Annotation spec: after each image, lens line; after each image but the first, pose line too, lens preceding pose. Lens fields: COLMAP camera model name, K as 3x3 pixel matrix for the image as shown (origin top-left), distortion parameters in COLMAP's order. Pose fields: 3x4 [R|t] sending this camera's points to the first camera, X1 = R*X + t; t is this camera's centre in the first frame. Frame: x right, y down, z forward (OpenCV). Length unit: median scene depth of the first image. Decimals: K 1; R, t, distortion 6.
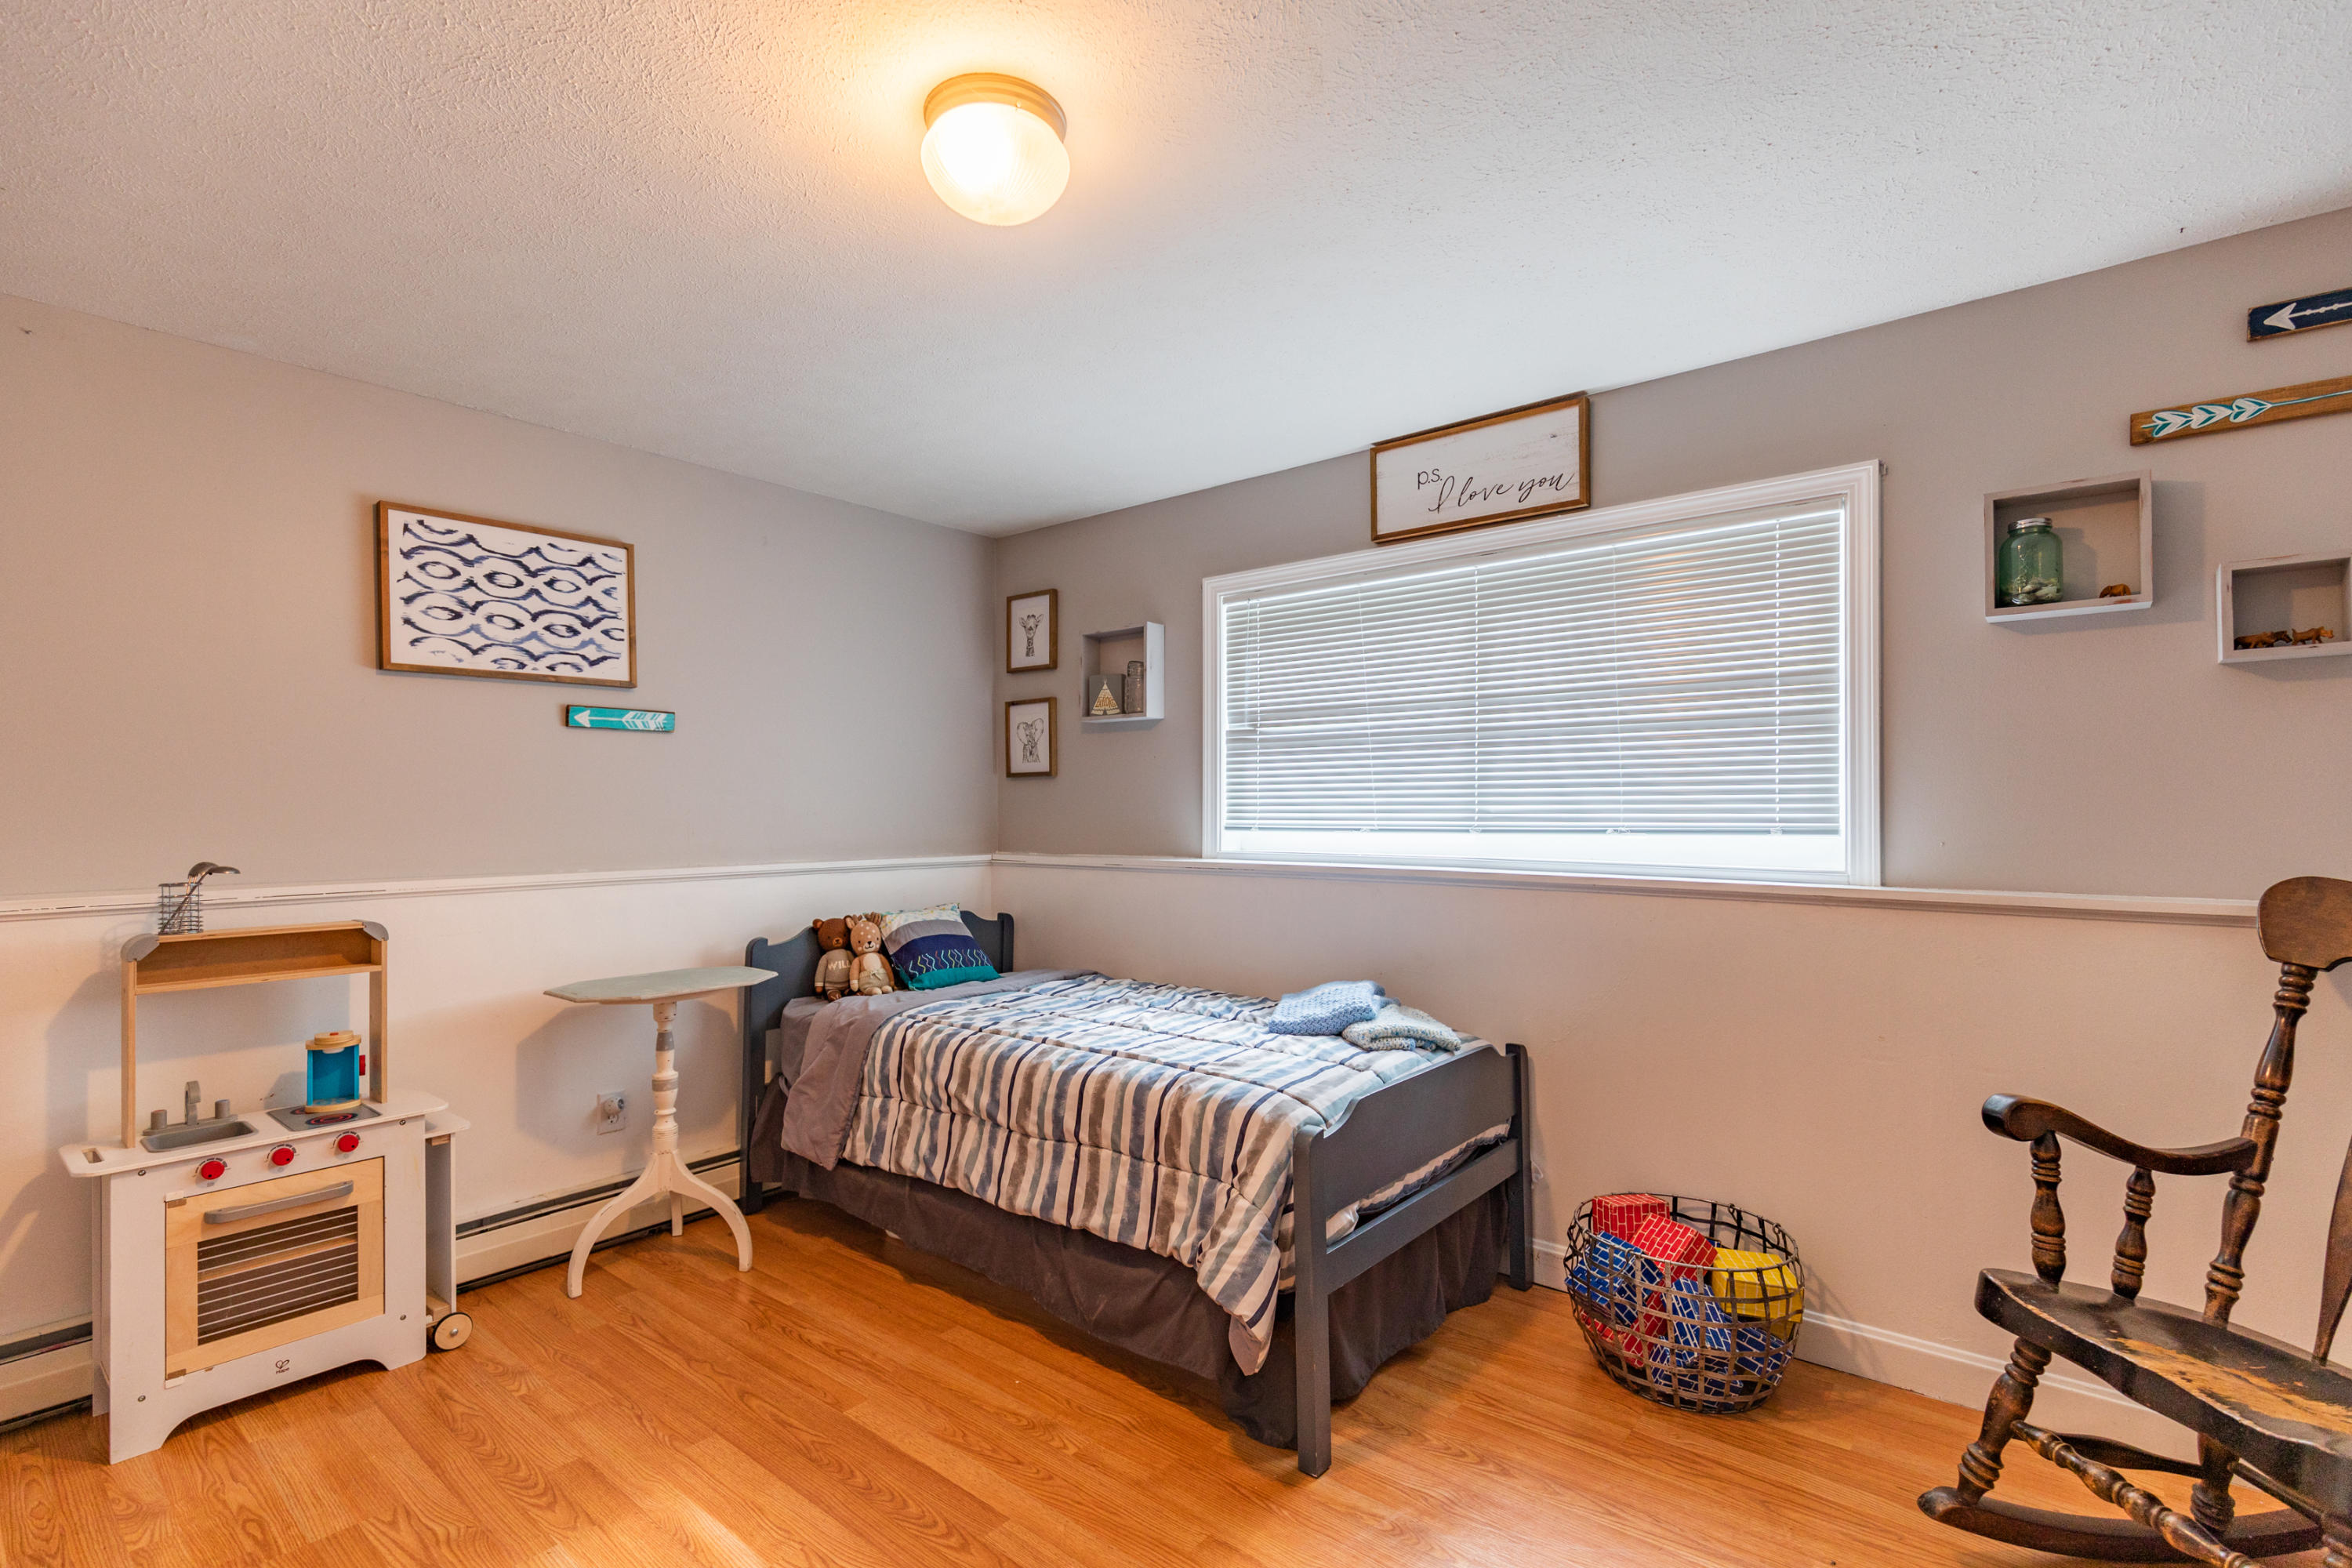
lens RADIAL K [[1103.8, 0, 1178.1], [0, 1103.8, 805.9], [0, 0, 1]] dist [0.004729, -0.000293]
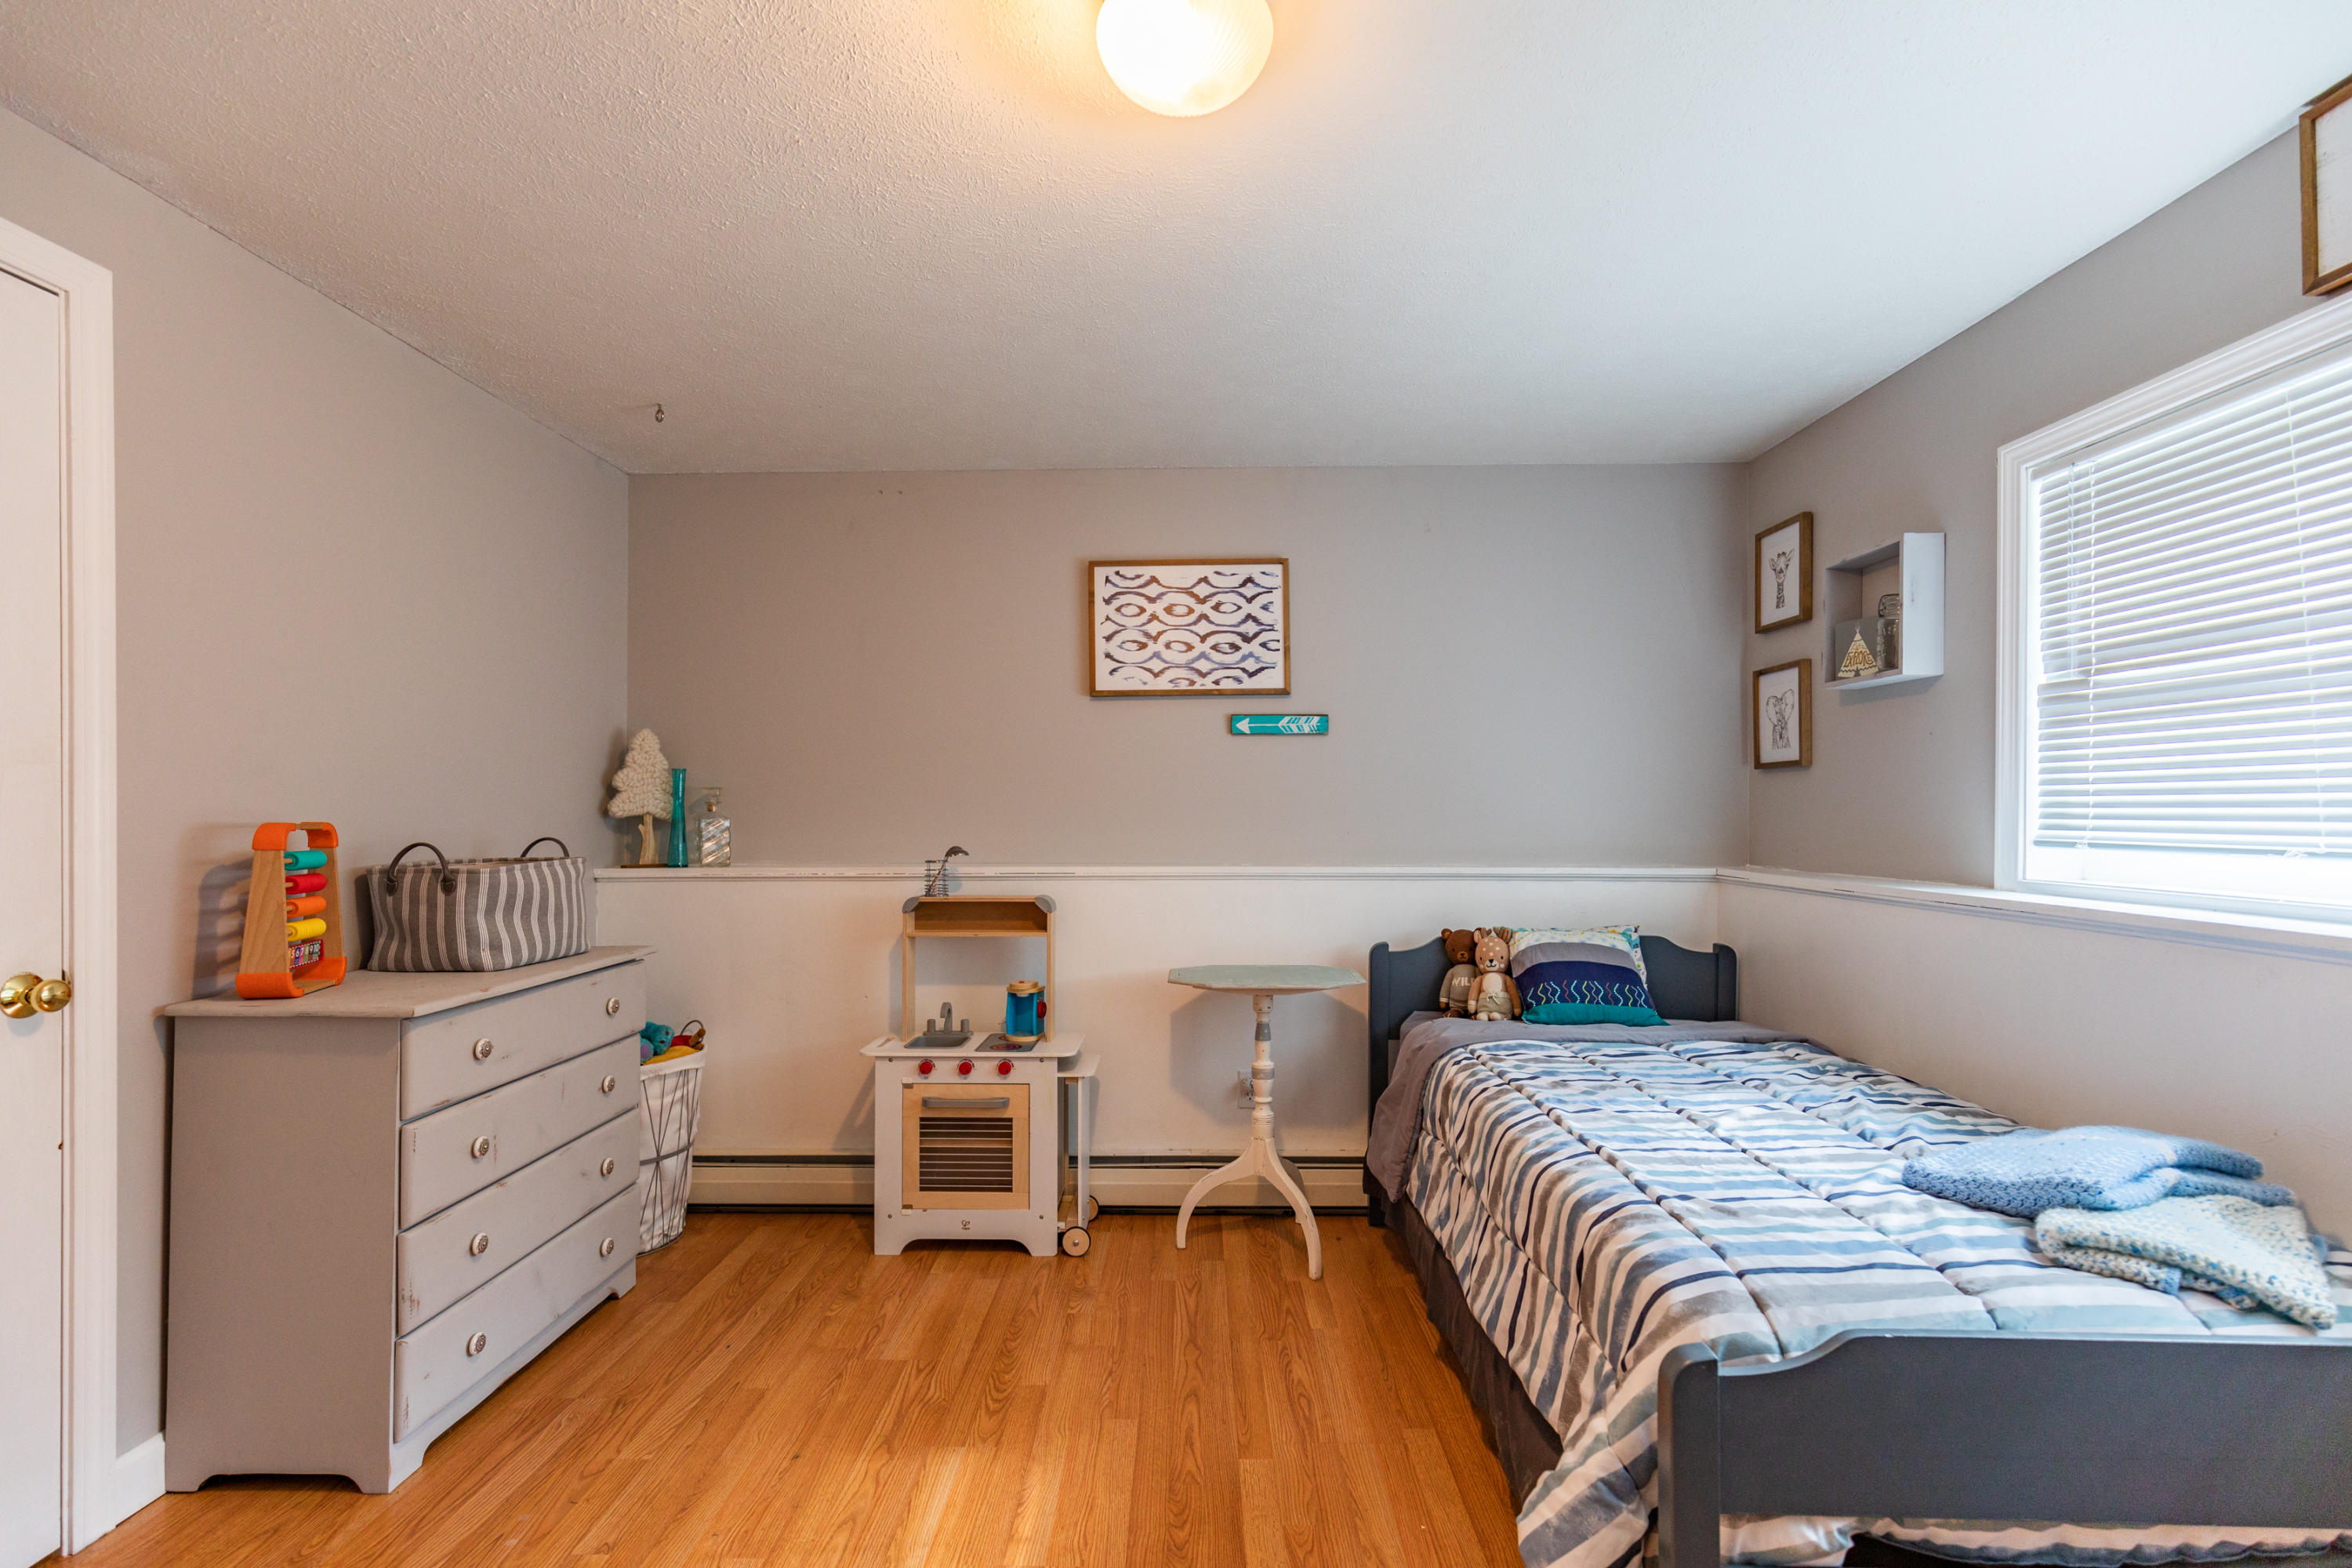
lens RADIAL K [[1103.8, 0, 1178.1], [0, 1103.8, 805.9], [0, 0, 1]] dist [0.004729, -0.000293]
pose [[0.604623, 0.001183, -0.796511, 0.321718], [-0.000398, 0.999999, 0.001183, -0.001297], [0.796512, -0.000398, 0.604623, 0.314797]]
